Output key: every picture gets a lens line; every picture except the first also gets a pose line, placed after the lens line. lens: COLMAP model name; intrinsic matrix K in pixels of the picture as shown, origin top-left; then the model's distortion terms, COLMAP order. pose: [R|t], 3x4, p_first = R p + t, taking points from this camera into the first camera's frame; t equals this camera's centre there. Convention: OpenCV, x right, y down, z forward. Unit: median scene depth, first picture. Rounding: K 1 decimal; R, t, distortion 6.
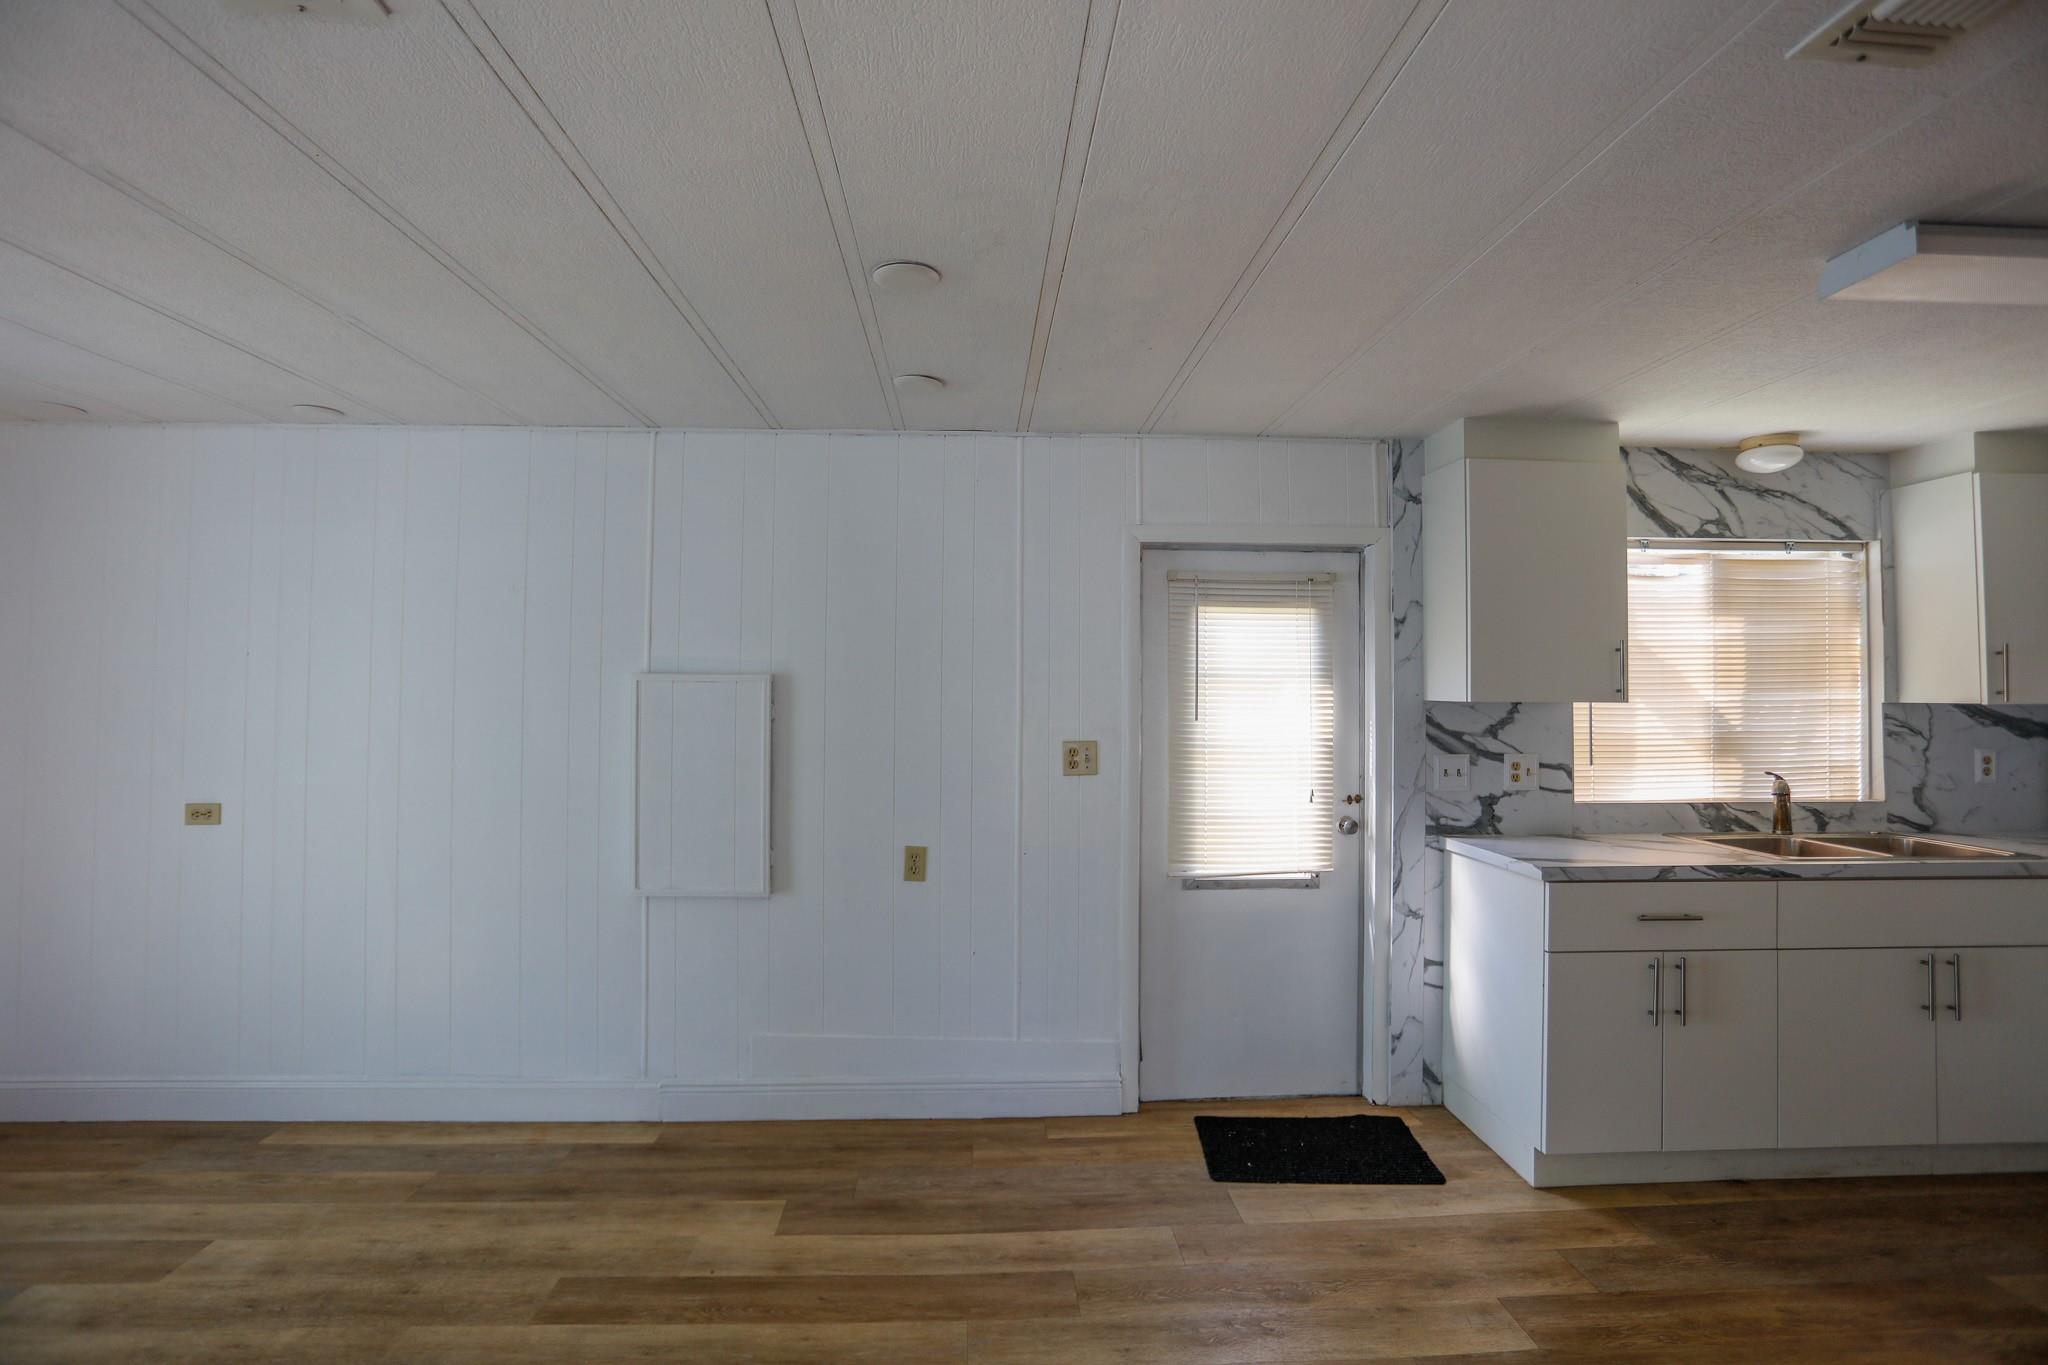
lens RADIAL K [[1005.1, 0, 1025.4], [0, 1005.1, 670.3], [0, 0, 1]] dist [-0.035931, 0.008512]
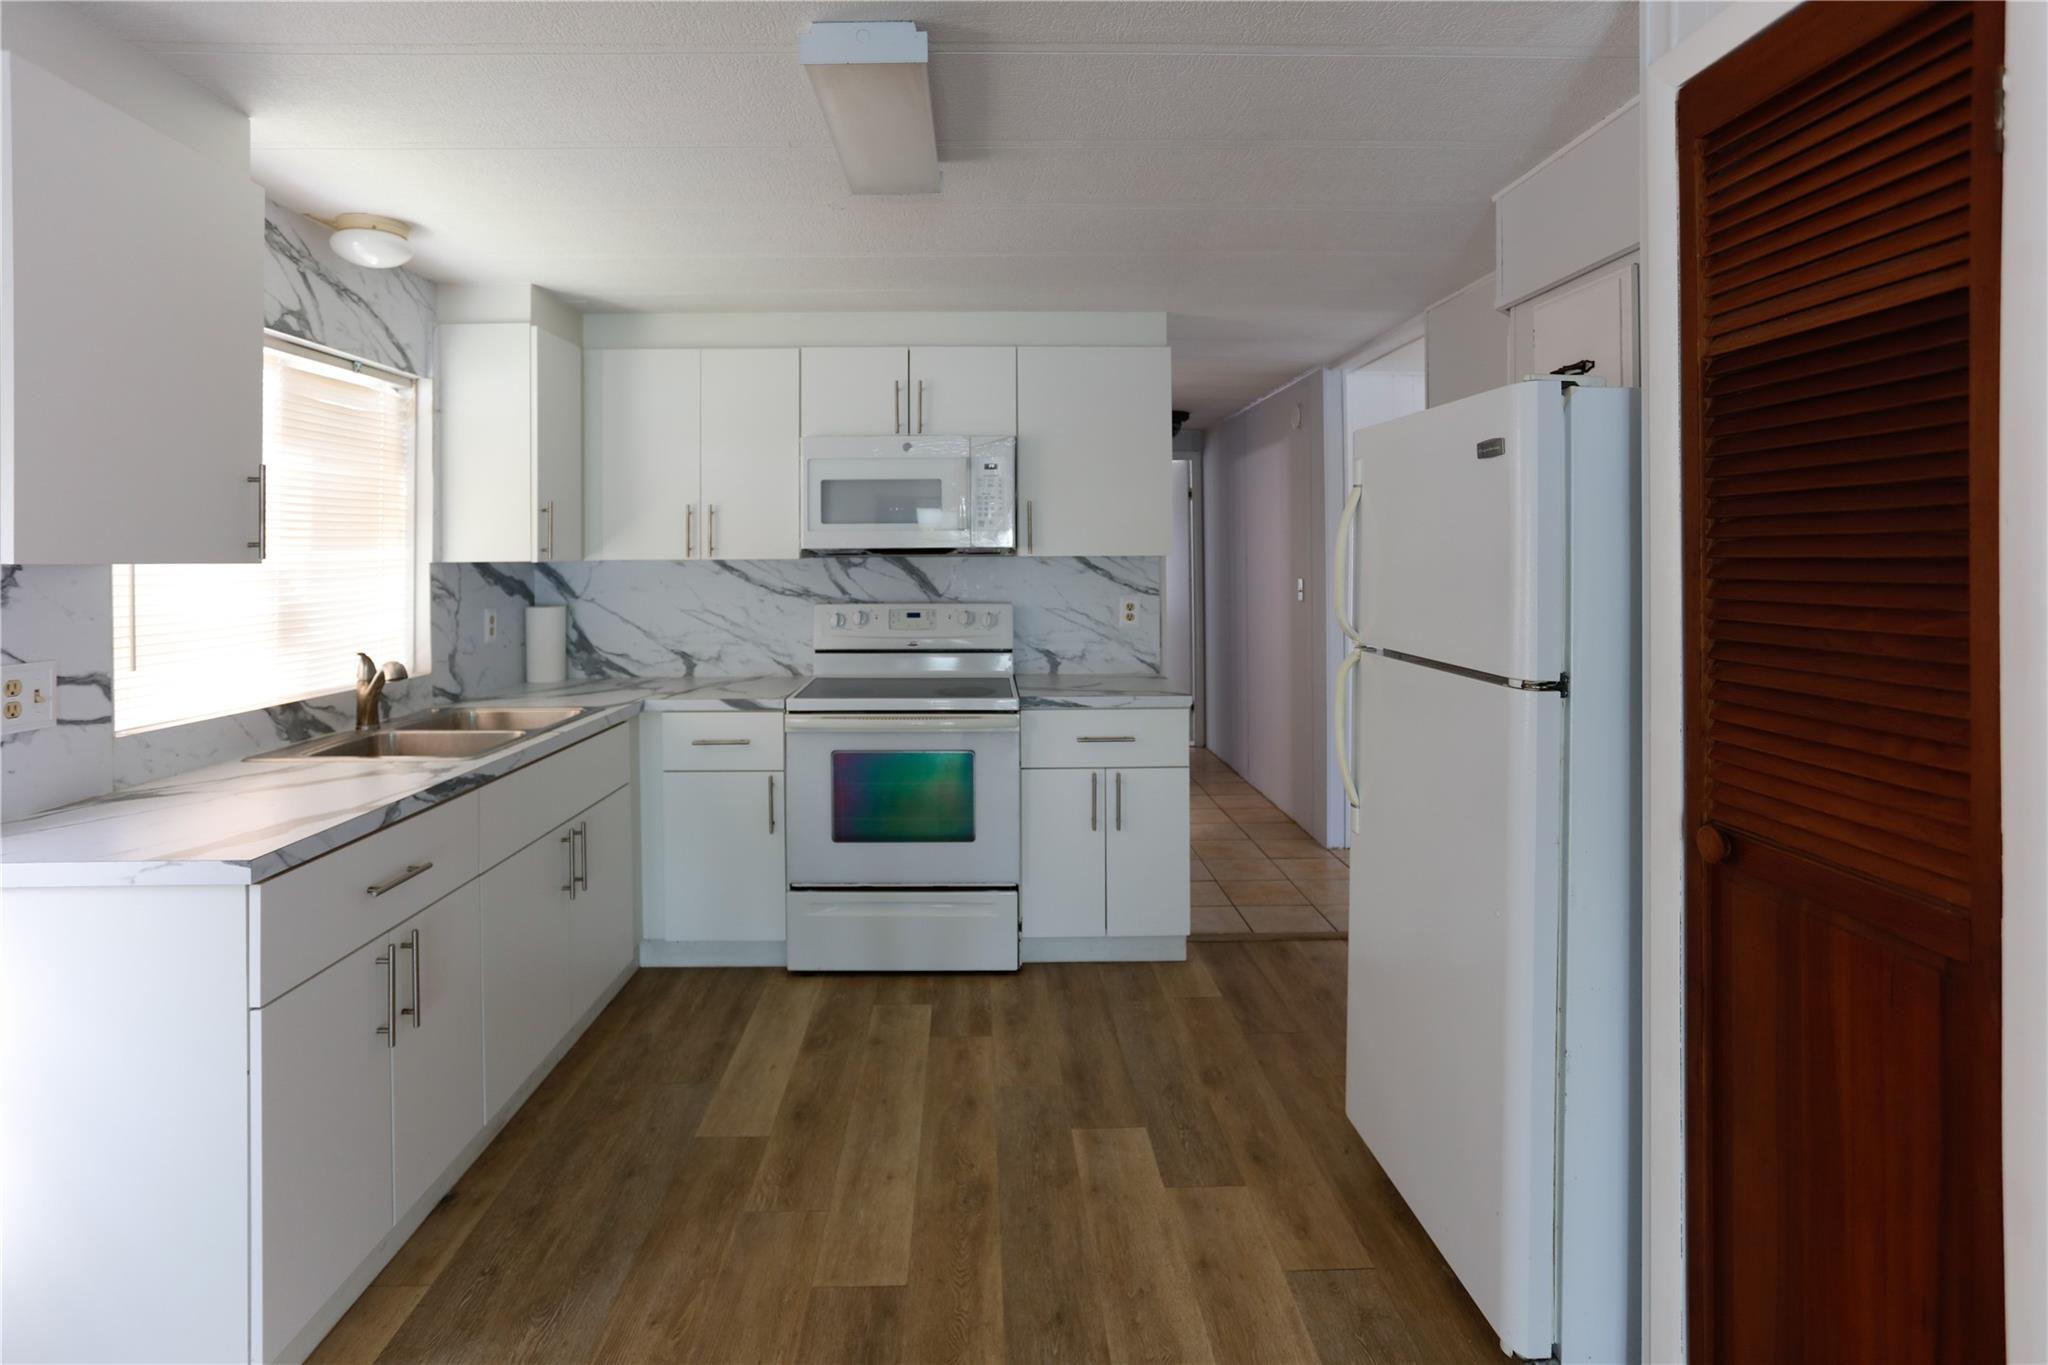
lens RADIAL K [[1005.1, 0, 1016.2], [0, 1005.1, 552.5], [0, 0, 1]] dist [-0.035931, 0.008512]
pose [[0.023818, 0.001189, 0.999716, -0.011153], [-0.015089, 0.999886, -0.000830, 0.016961], [-0.999602, -0.015065, 0.023833, 0.455388]]
